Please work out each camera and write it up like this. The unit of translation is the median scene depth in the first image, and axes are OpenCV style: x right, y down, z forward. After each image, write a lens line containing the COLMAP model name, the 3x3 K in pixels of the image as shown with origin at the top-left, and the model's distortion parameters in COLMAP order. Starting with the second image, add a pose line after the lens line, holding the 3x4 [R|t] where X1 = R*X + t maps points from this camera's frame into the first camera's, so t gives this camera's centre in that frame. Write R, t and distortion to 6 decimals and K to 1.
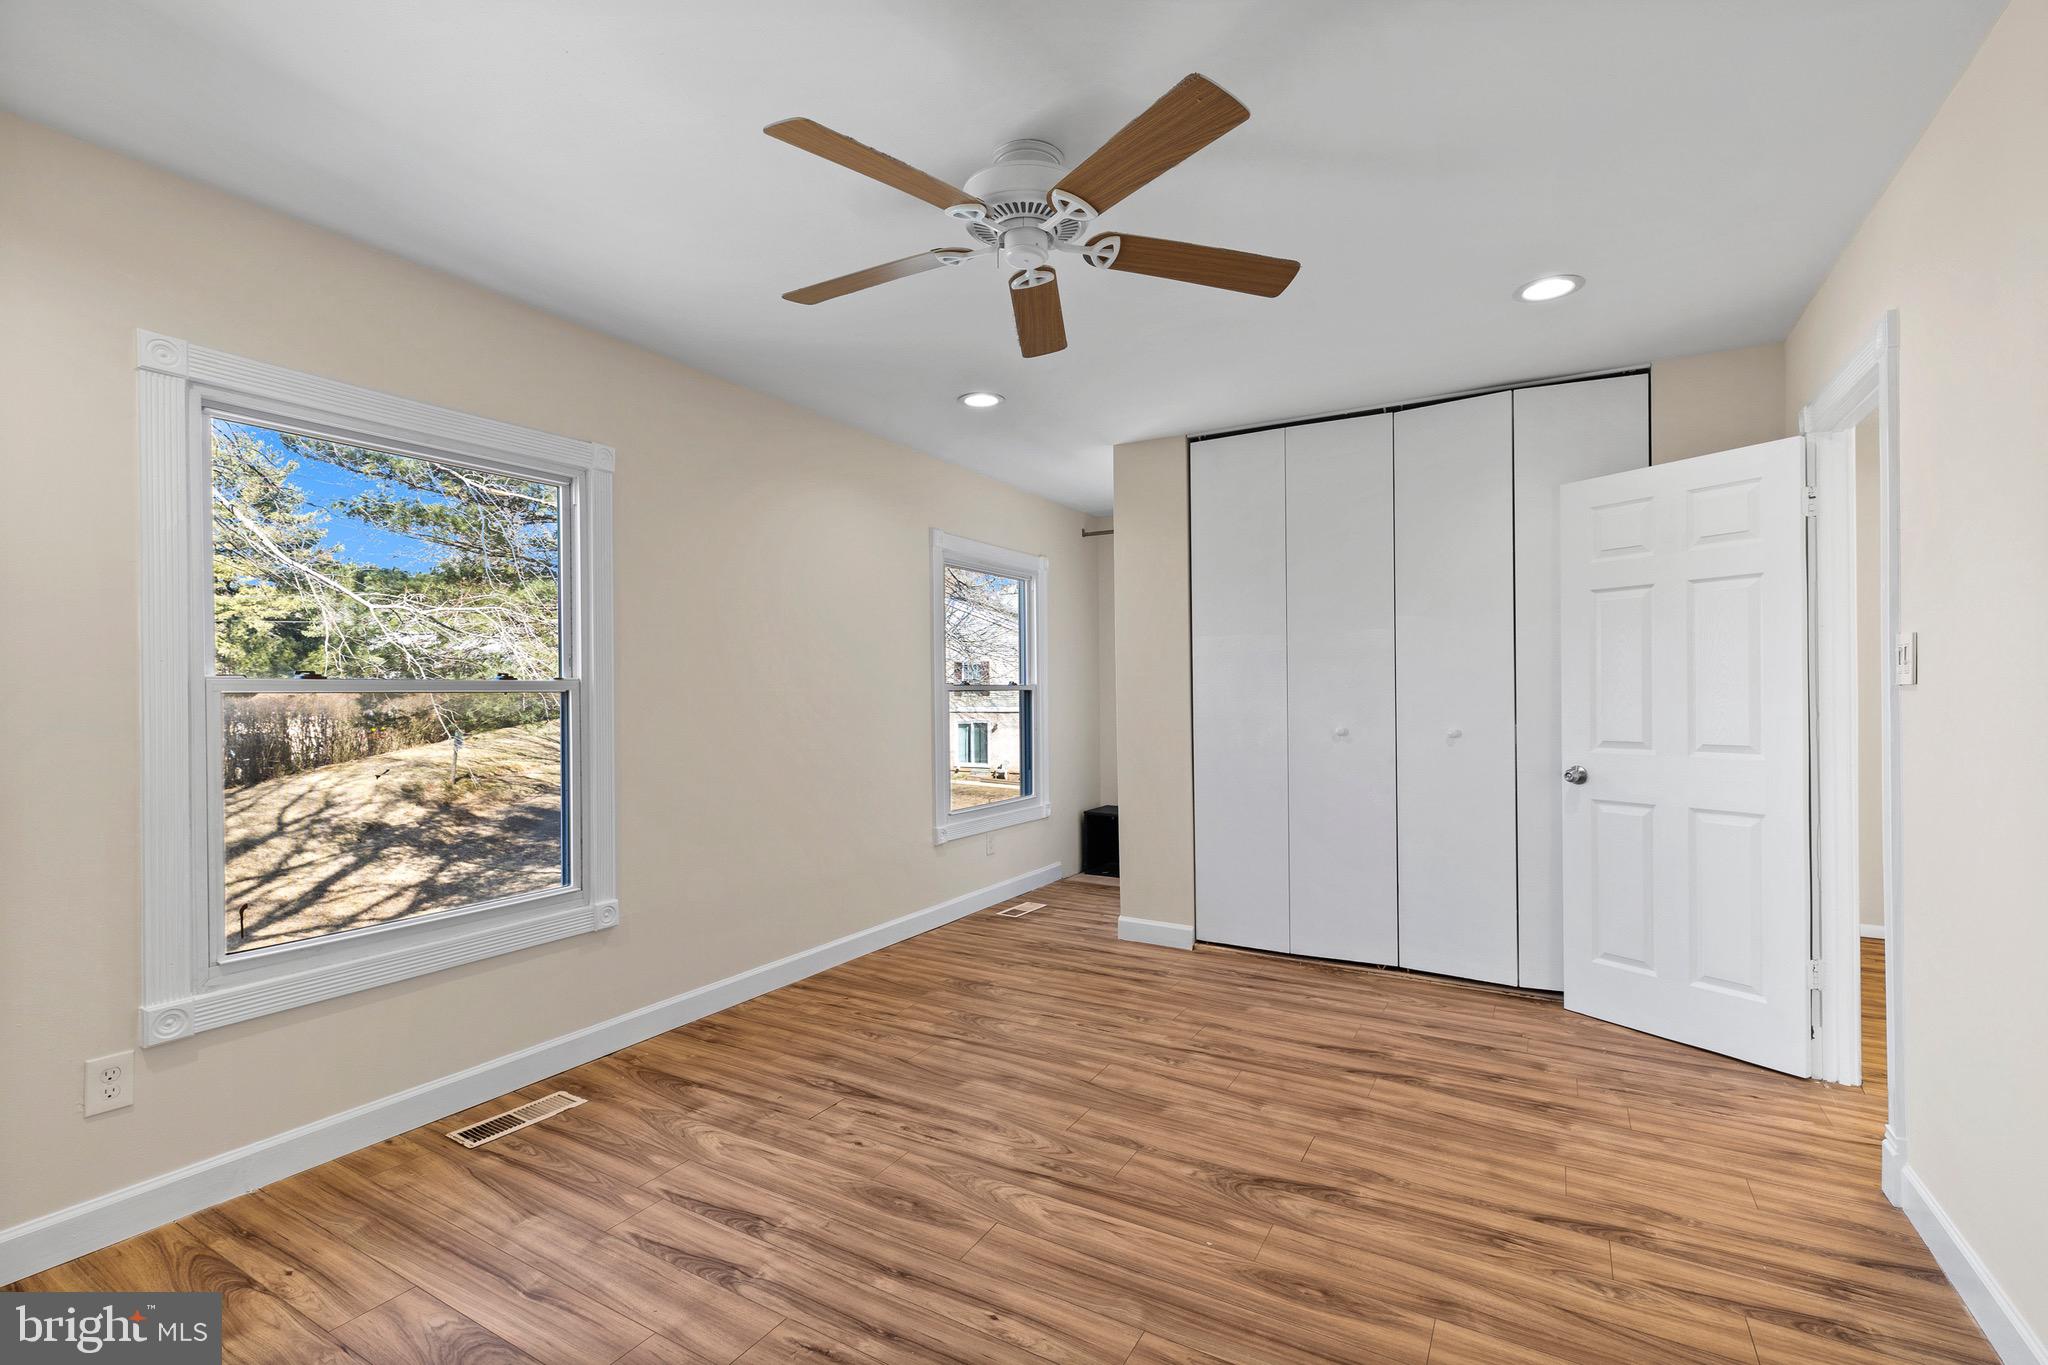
lens RADIAL K [[921.7, 0, 1015.6], [0, 921.7, 690.0], [0, 0, 1]] dist [0.005636, -0.000346]
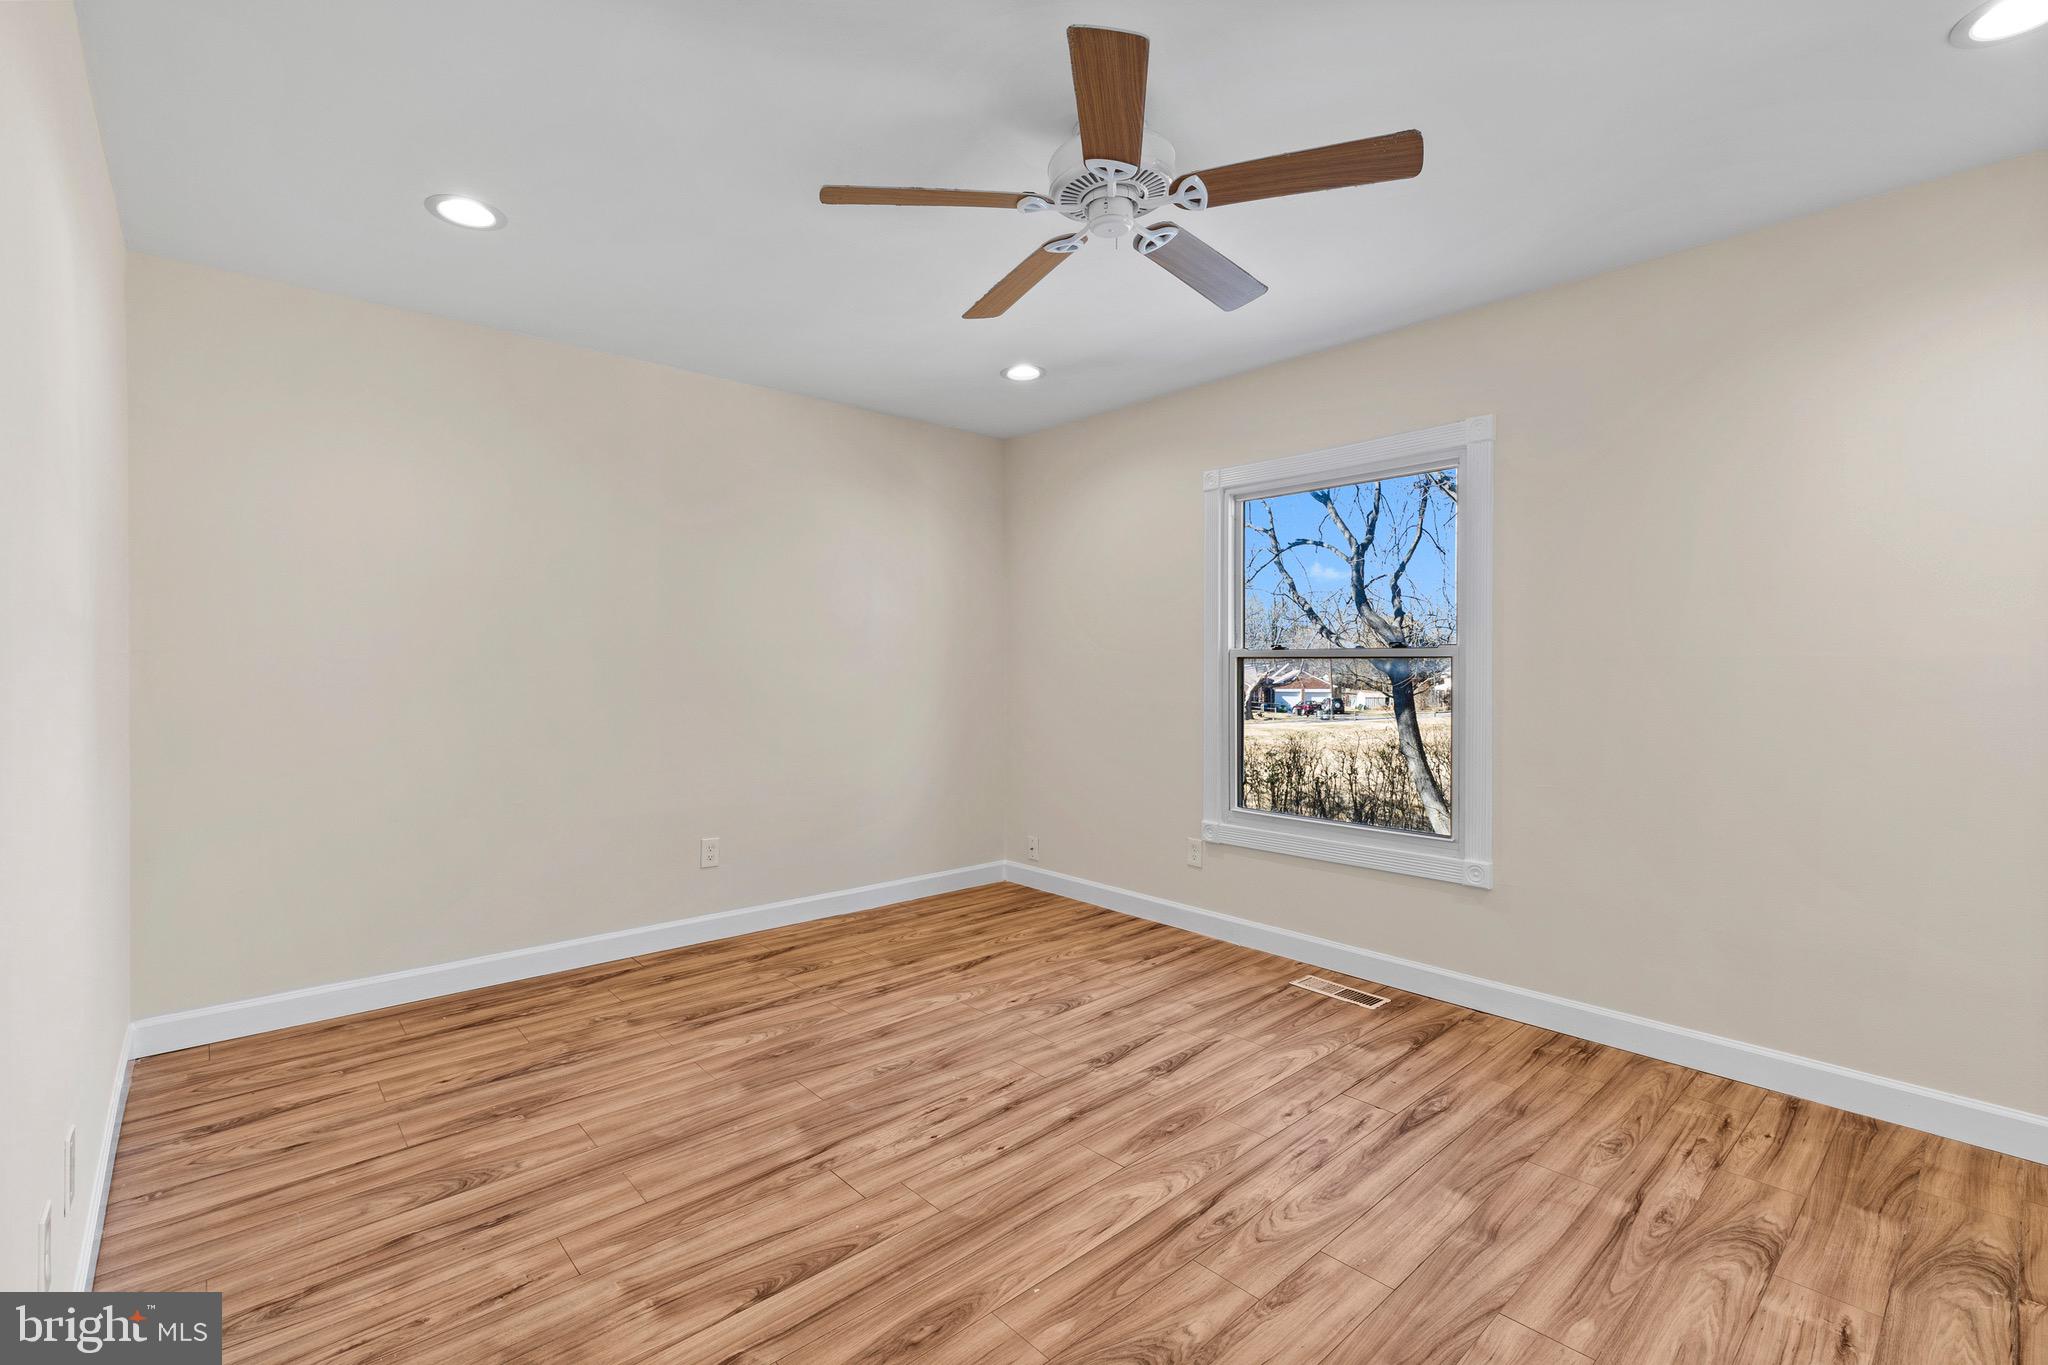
lens RADIAL K [[921.7, 0, 1020.0], [0, 921.7, 671.3], [0, 0, 1]] dist [0.005636, -0.000346]
pose [[-0.309460, 0.012977, -0.950824, 0.881197], [0.004081, 0.999916, 0.012319, 0.003619], [0.950904, -0.000069, -0.309486, 1.067779]]
